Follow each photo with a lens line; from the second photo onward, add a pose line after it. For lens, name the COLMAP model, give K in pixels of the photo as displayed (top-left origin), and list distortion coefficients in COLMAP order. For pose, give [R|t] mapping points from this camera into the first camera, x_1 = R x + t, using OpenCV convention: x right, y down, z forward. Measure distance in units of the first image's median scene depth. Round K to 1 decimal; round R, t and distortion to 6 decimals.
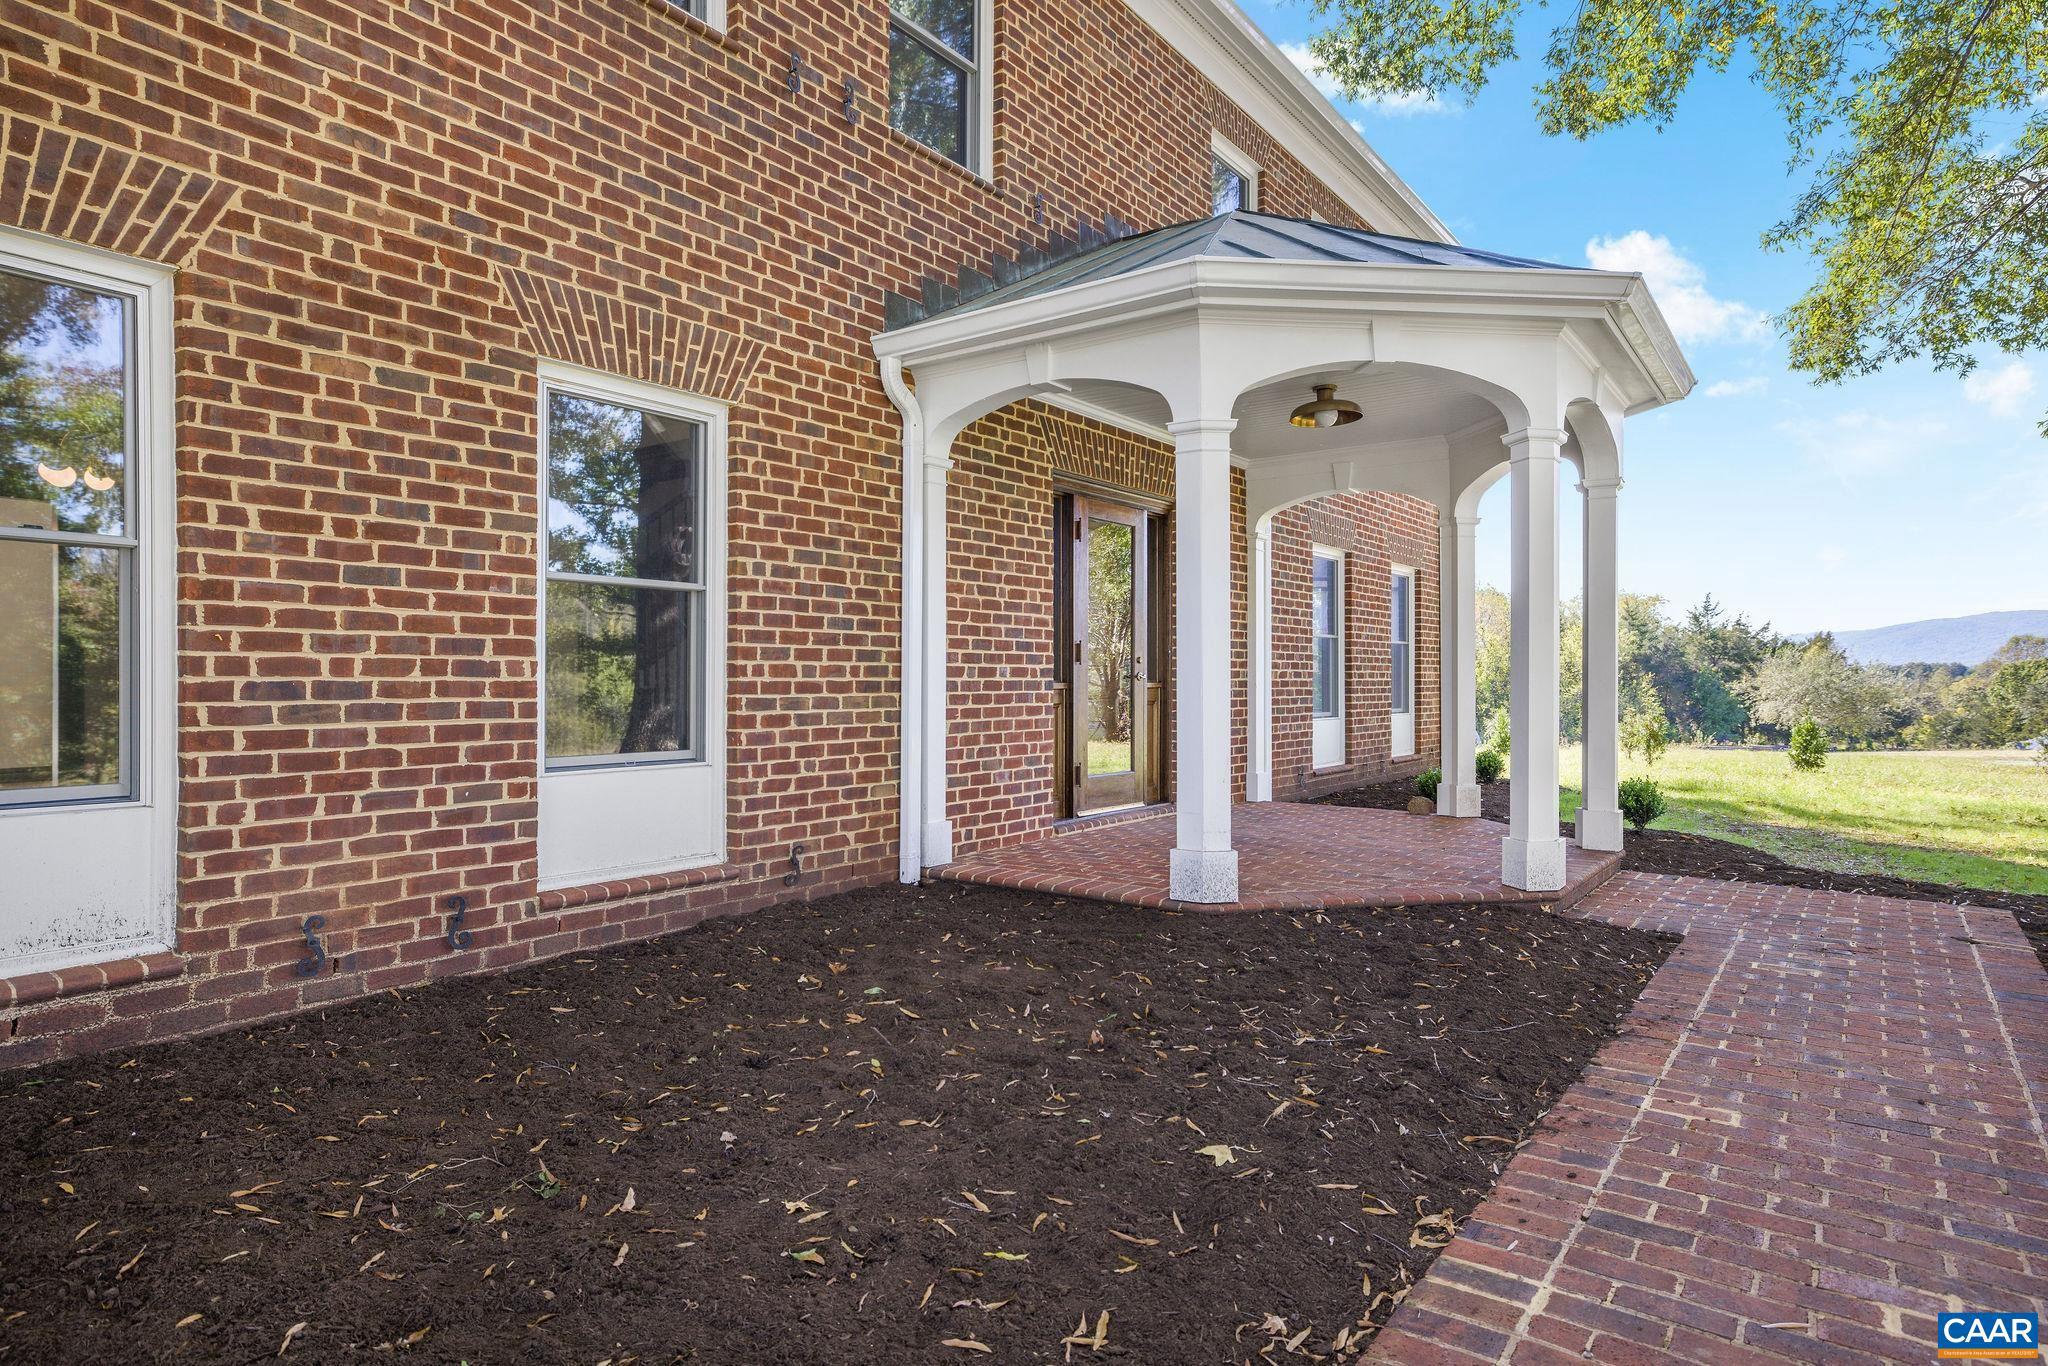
lens RADIAL K [[1157.7, 0, 1019.9], [0, 1157.7, 692.5], [0, 0, 1]] dist [-0.007316, 0.016136]
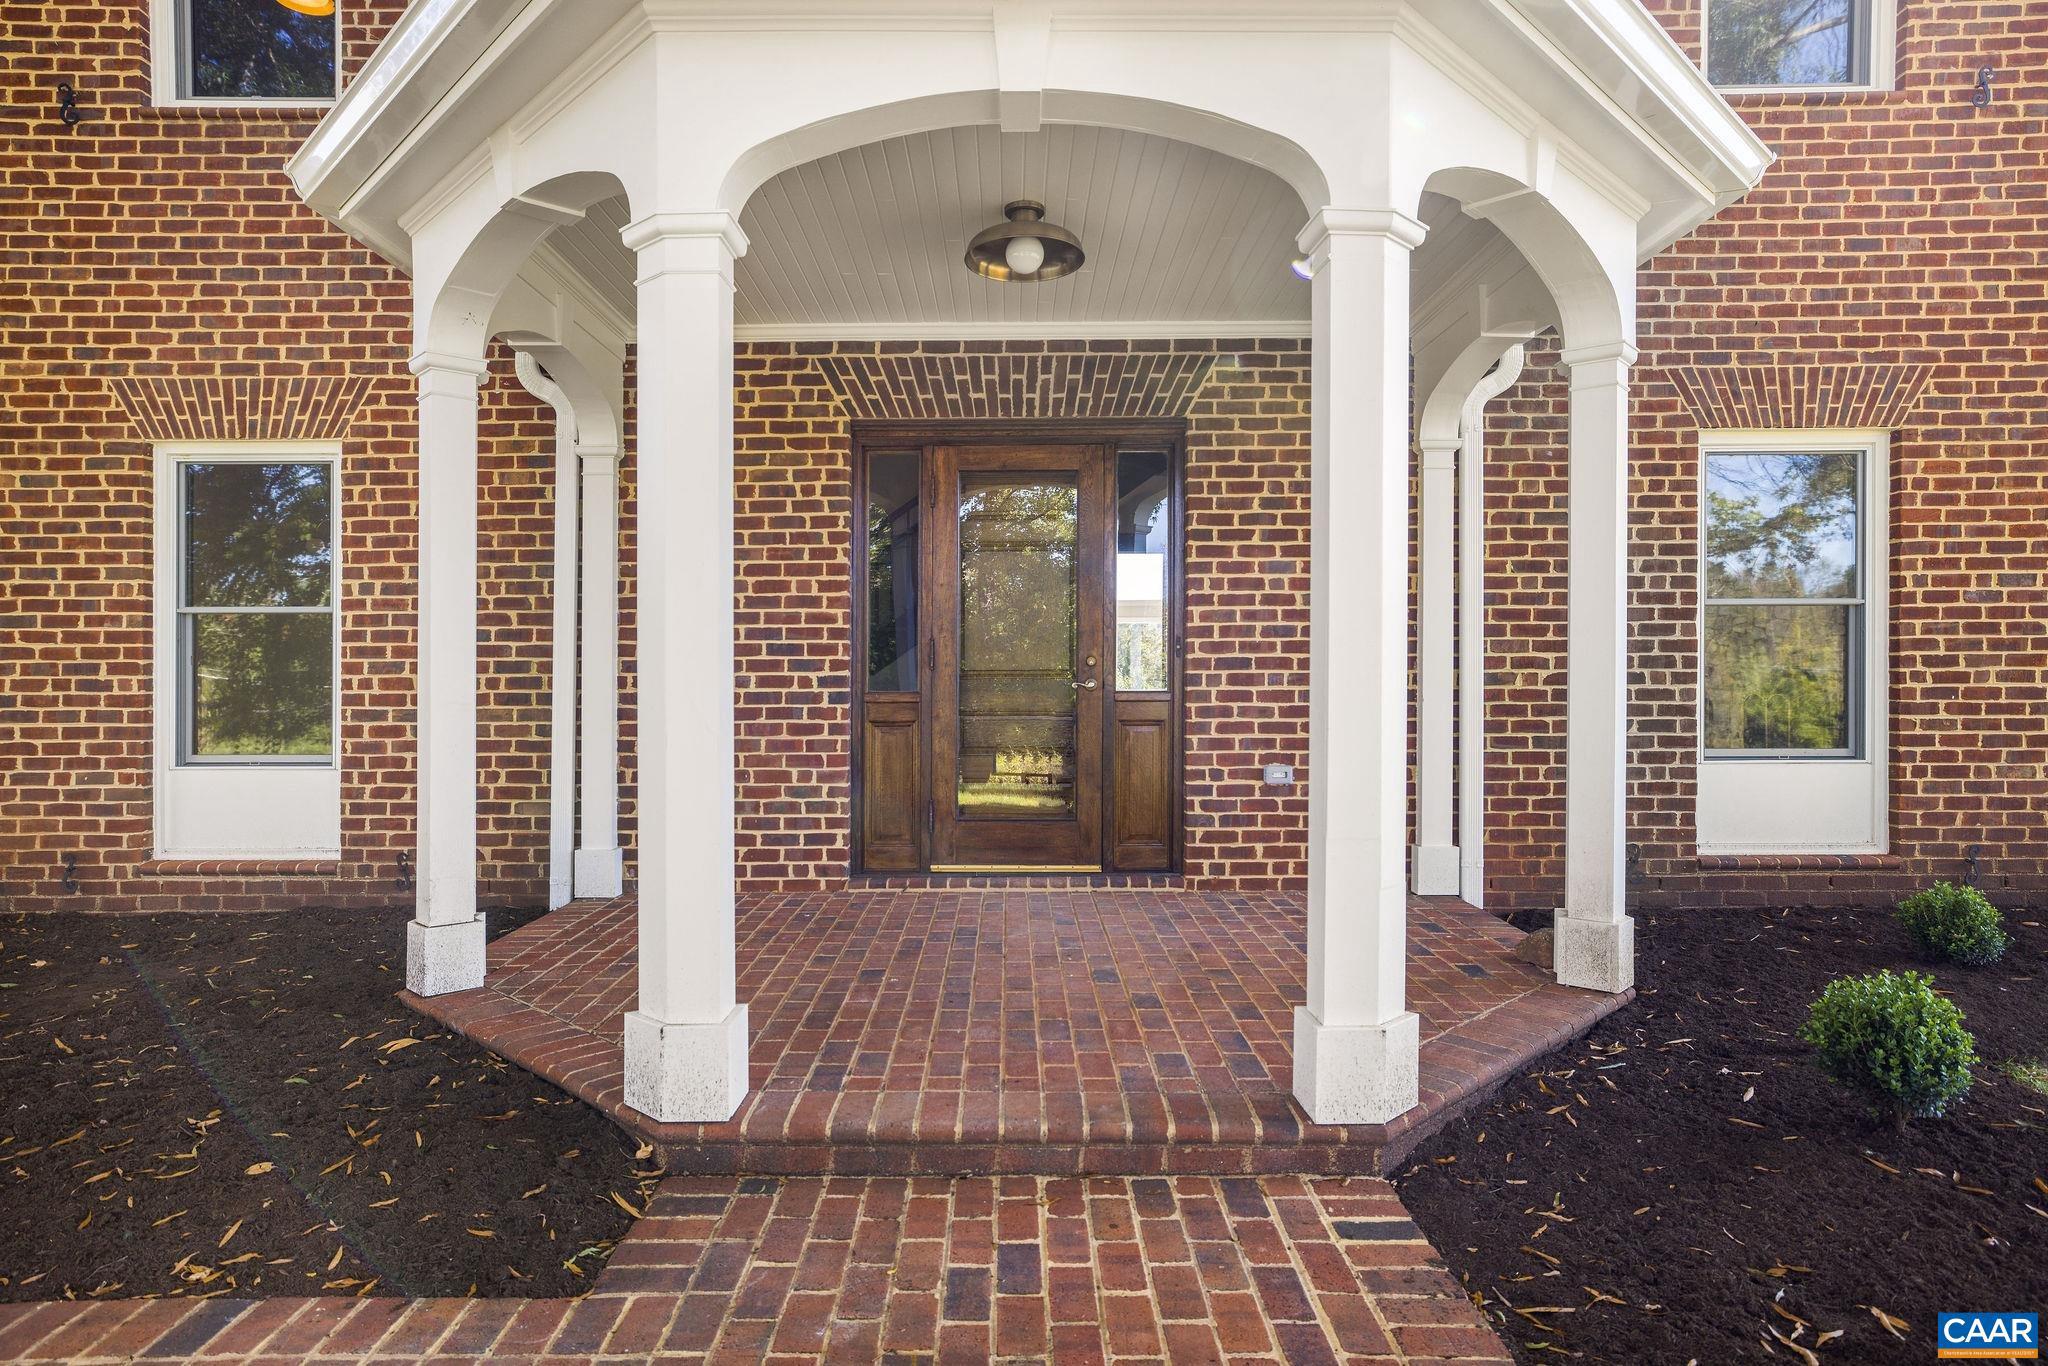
lens RADIAL K [[1157.7, 0, 1033.5], [0, 1157.7, 670.0], [0, 0, 1]] dist [-0.007316, 0.016136]
pose [[0.587432, 0.004061, -0.809263, 1.234914], [-0.004636, 0.999988, 0.001653, -0.045058], [0.809260, 0.002781, 0.587444, 1.072714]]
